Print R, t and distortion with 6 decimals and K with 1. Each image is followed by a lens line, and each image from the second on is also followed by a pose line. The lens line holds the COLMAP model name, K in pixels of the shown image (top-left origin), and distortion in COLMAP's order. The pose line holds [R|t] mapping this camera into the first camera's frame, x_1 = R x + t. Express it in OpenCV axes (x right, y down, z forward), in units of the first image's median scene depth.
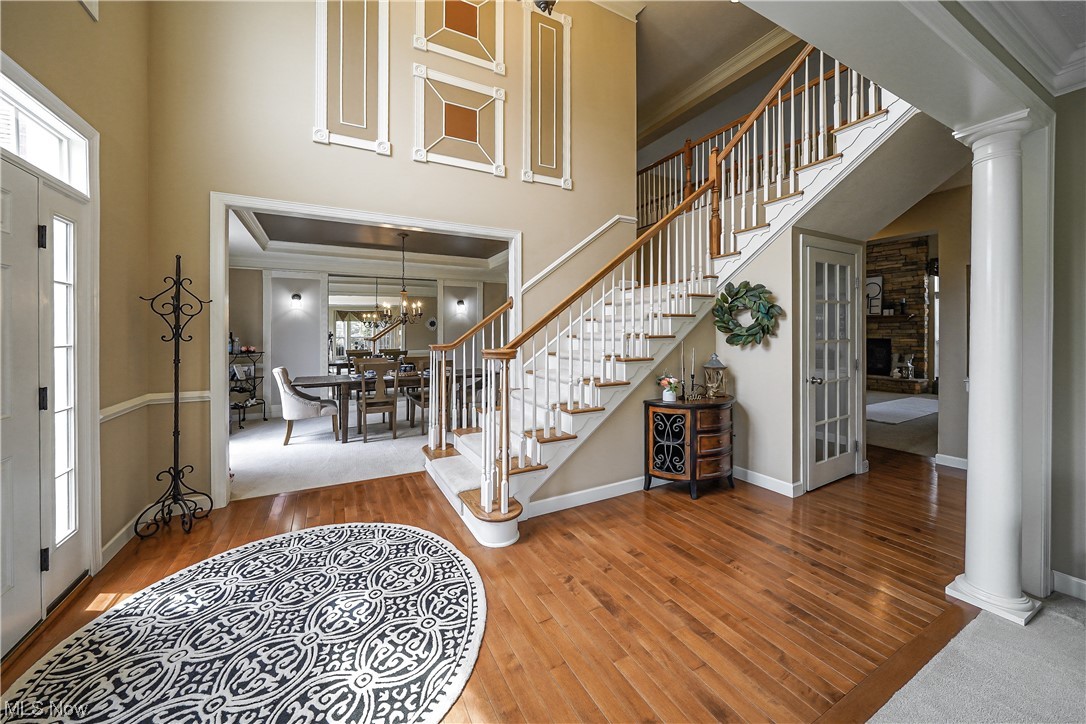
lens RADIAL K [[383.4, 0, 525.8], [0, 383.4, 333.4], [0, 0, 1]] dist [0.000707, 0.000109]
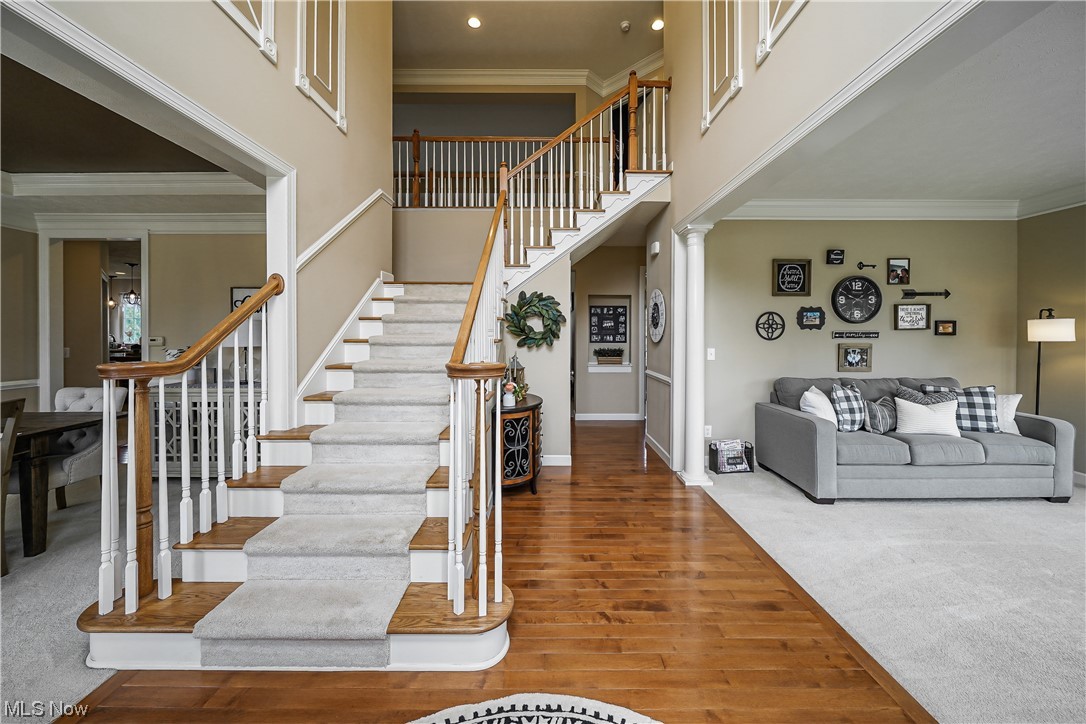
lens RADIAL K [[393.8, 0, 545.8], [0, 393.8, 335.7], [0, 0, 1]] dist [-0.002750, -0.000405]
pose [[0.451516, 0.000917, 0.892262, -0.468004], [-0.002420, 0.999997, 0.000196, -0.004287], [-0.892260, -0.002248, 0.451517, 0.439792]]
